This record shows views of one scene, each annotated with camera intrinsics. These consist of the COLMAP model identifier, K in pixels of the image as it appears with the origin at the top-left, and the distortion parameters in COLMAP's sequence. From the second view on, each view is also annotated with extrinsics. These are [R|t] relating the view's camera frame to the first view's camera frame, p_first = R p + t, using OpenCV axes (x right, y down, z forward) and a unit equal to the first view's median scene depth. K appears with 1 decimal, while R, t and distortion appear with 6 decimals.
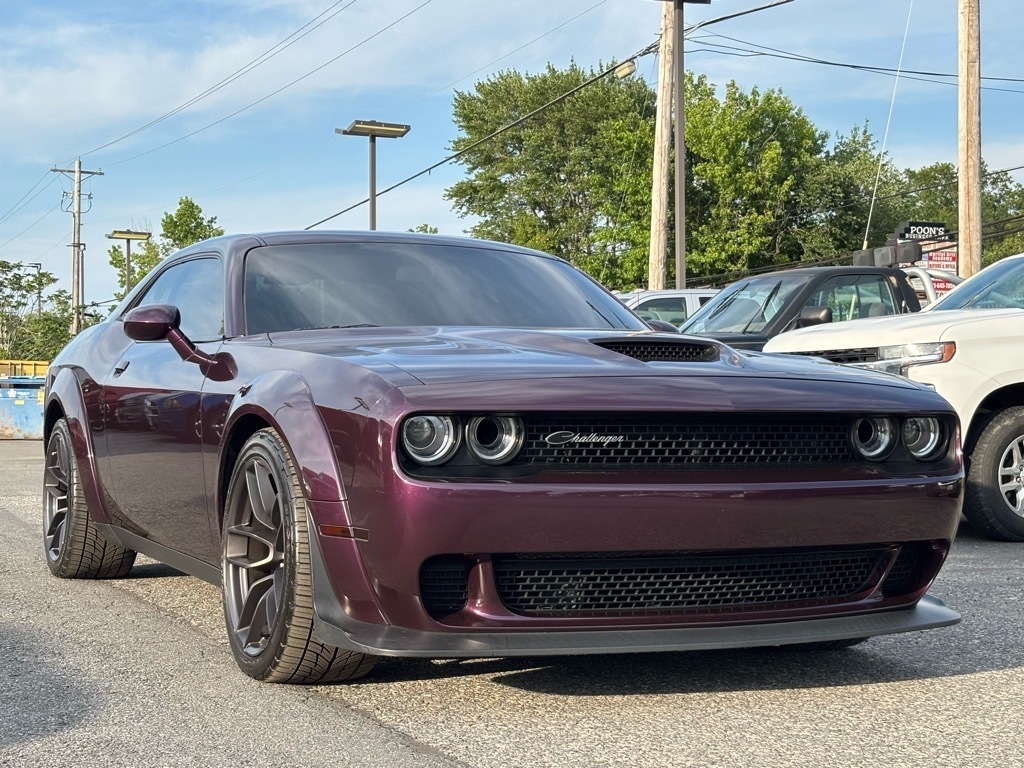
lens RADIAL K [[1687.9, 0, 497.6], [0, 1687.9, 372.8], [0, 0, 1]] dist [0.131635, 0.000000]
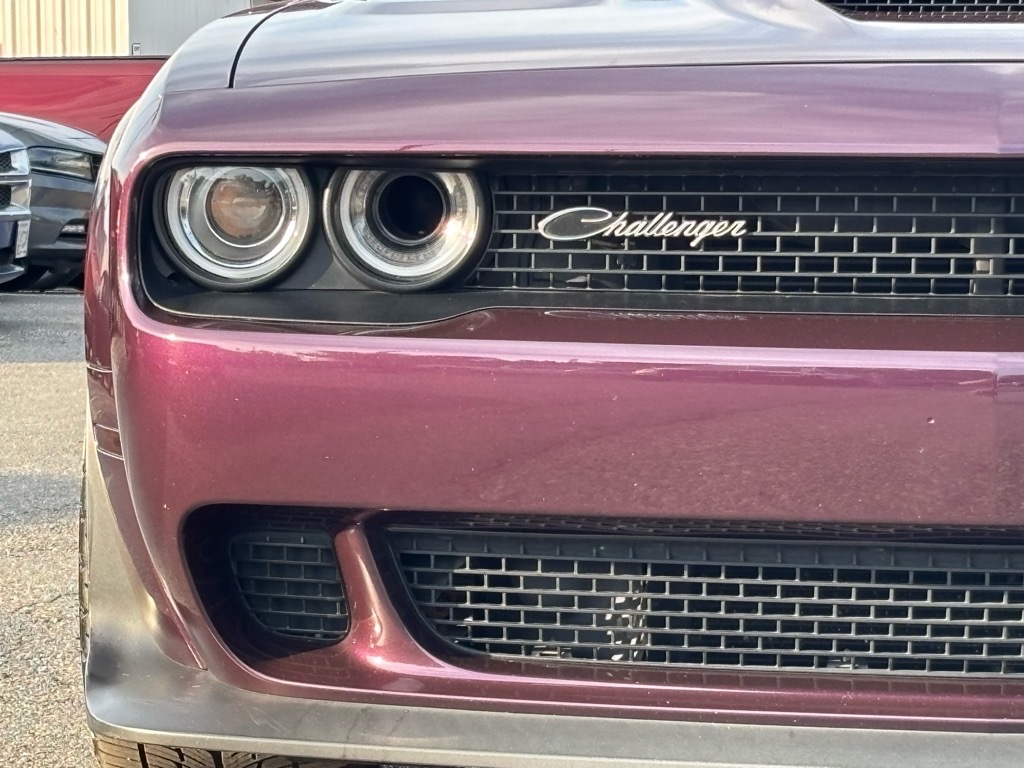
lens RADIAL K [[4158.3, 0, 510.0], [0, 4158.3, 380.3], [0, 0, 1]] dist [0.211149, 0.000000]
pose [[0.867911, 0.030027, -0.495811, 0.223602], [0.006239, 0.997433, 0.071327, 0.002661], [0.496681, -0.064998, 0.865496, 0.070794]]
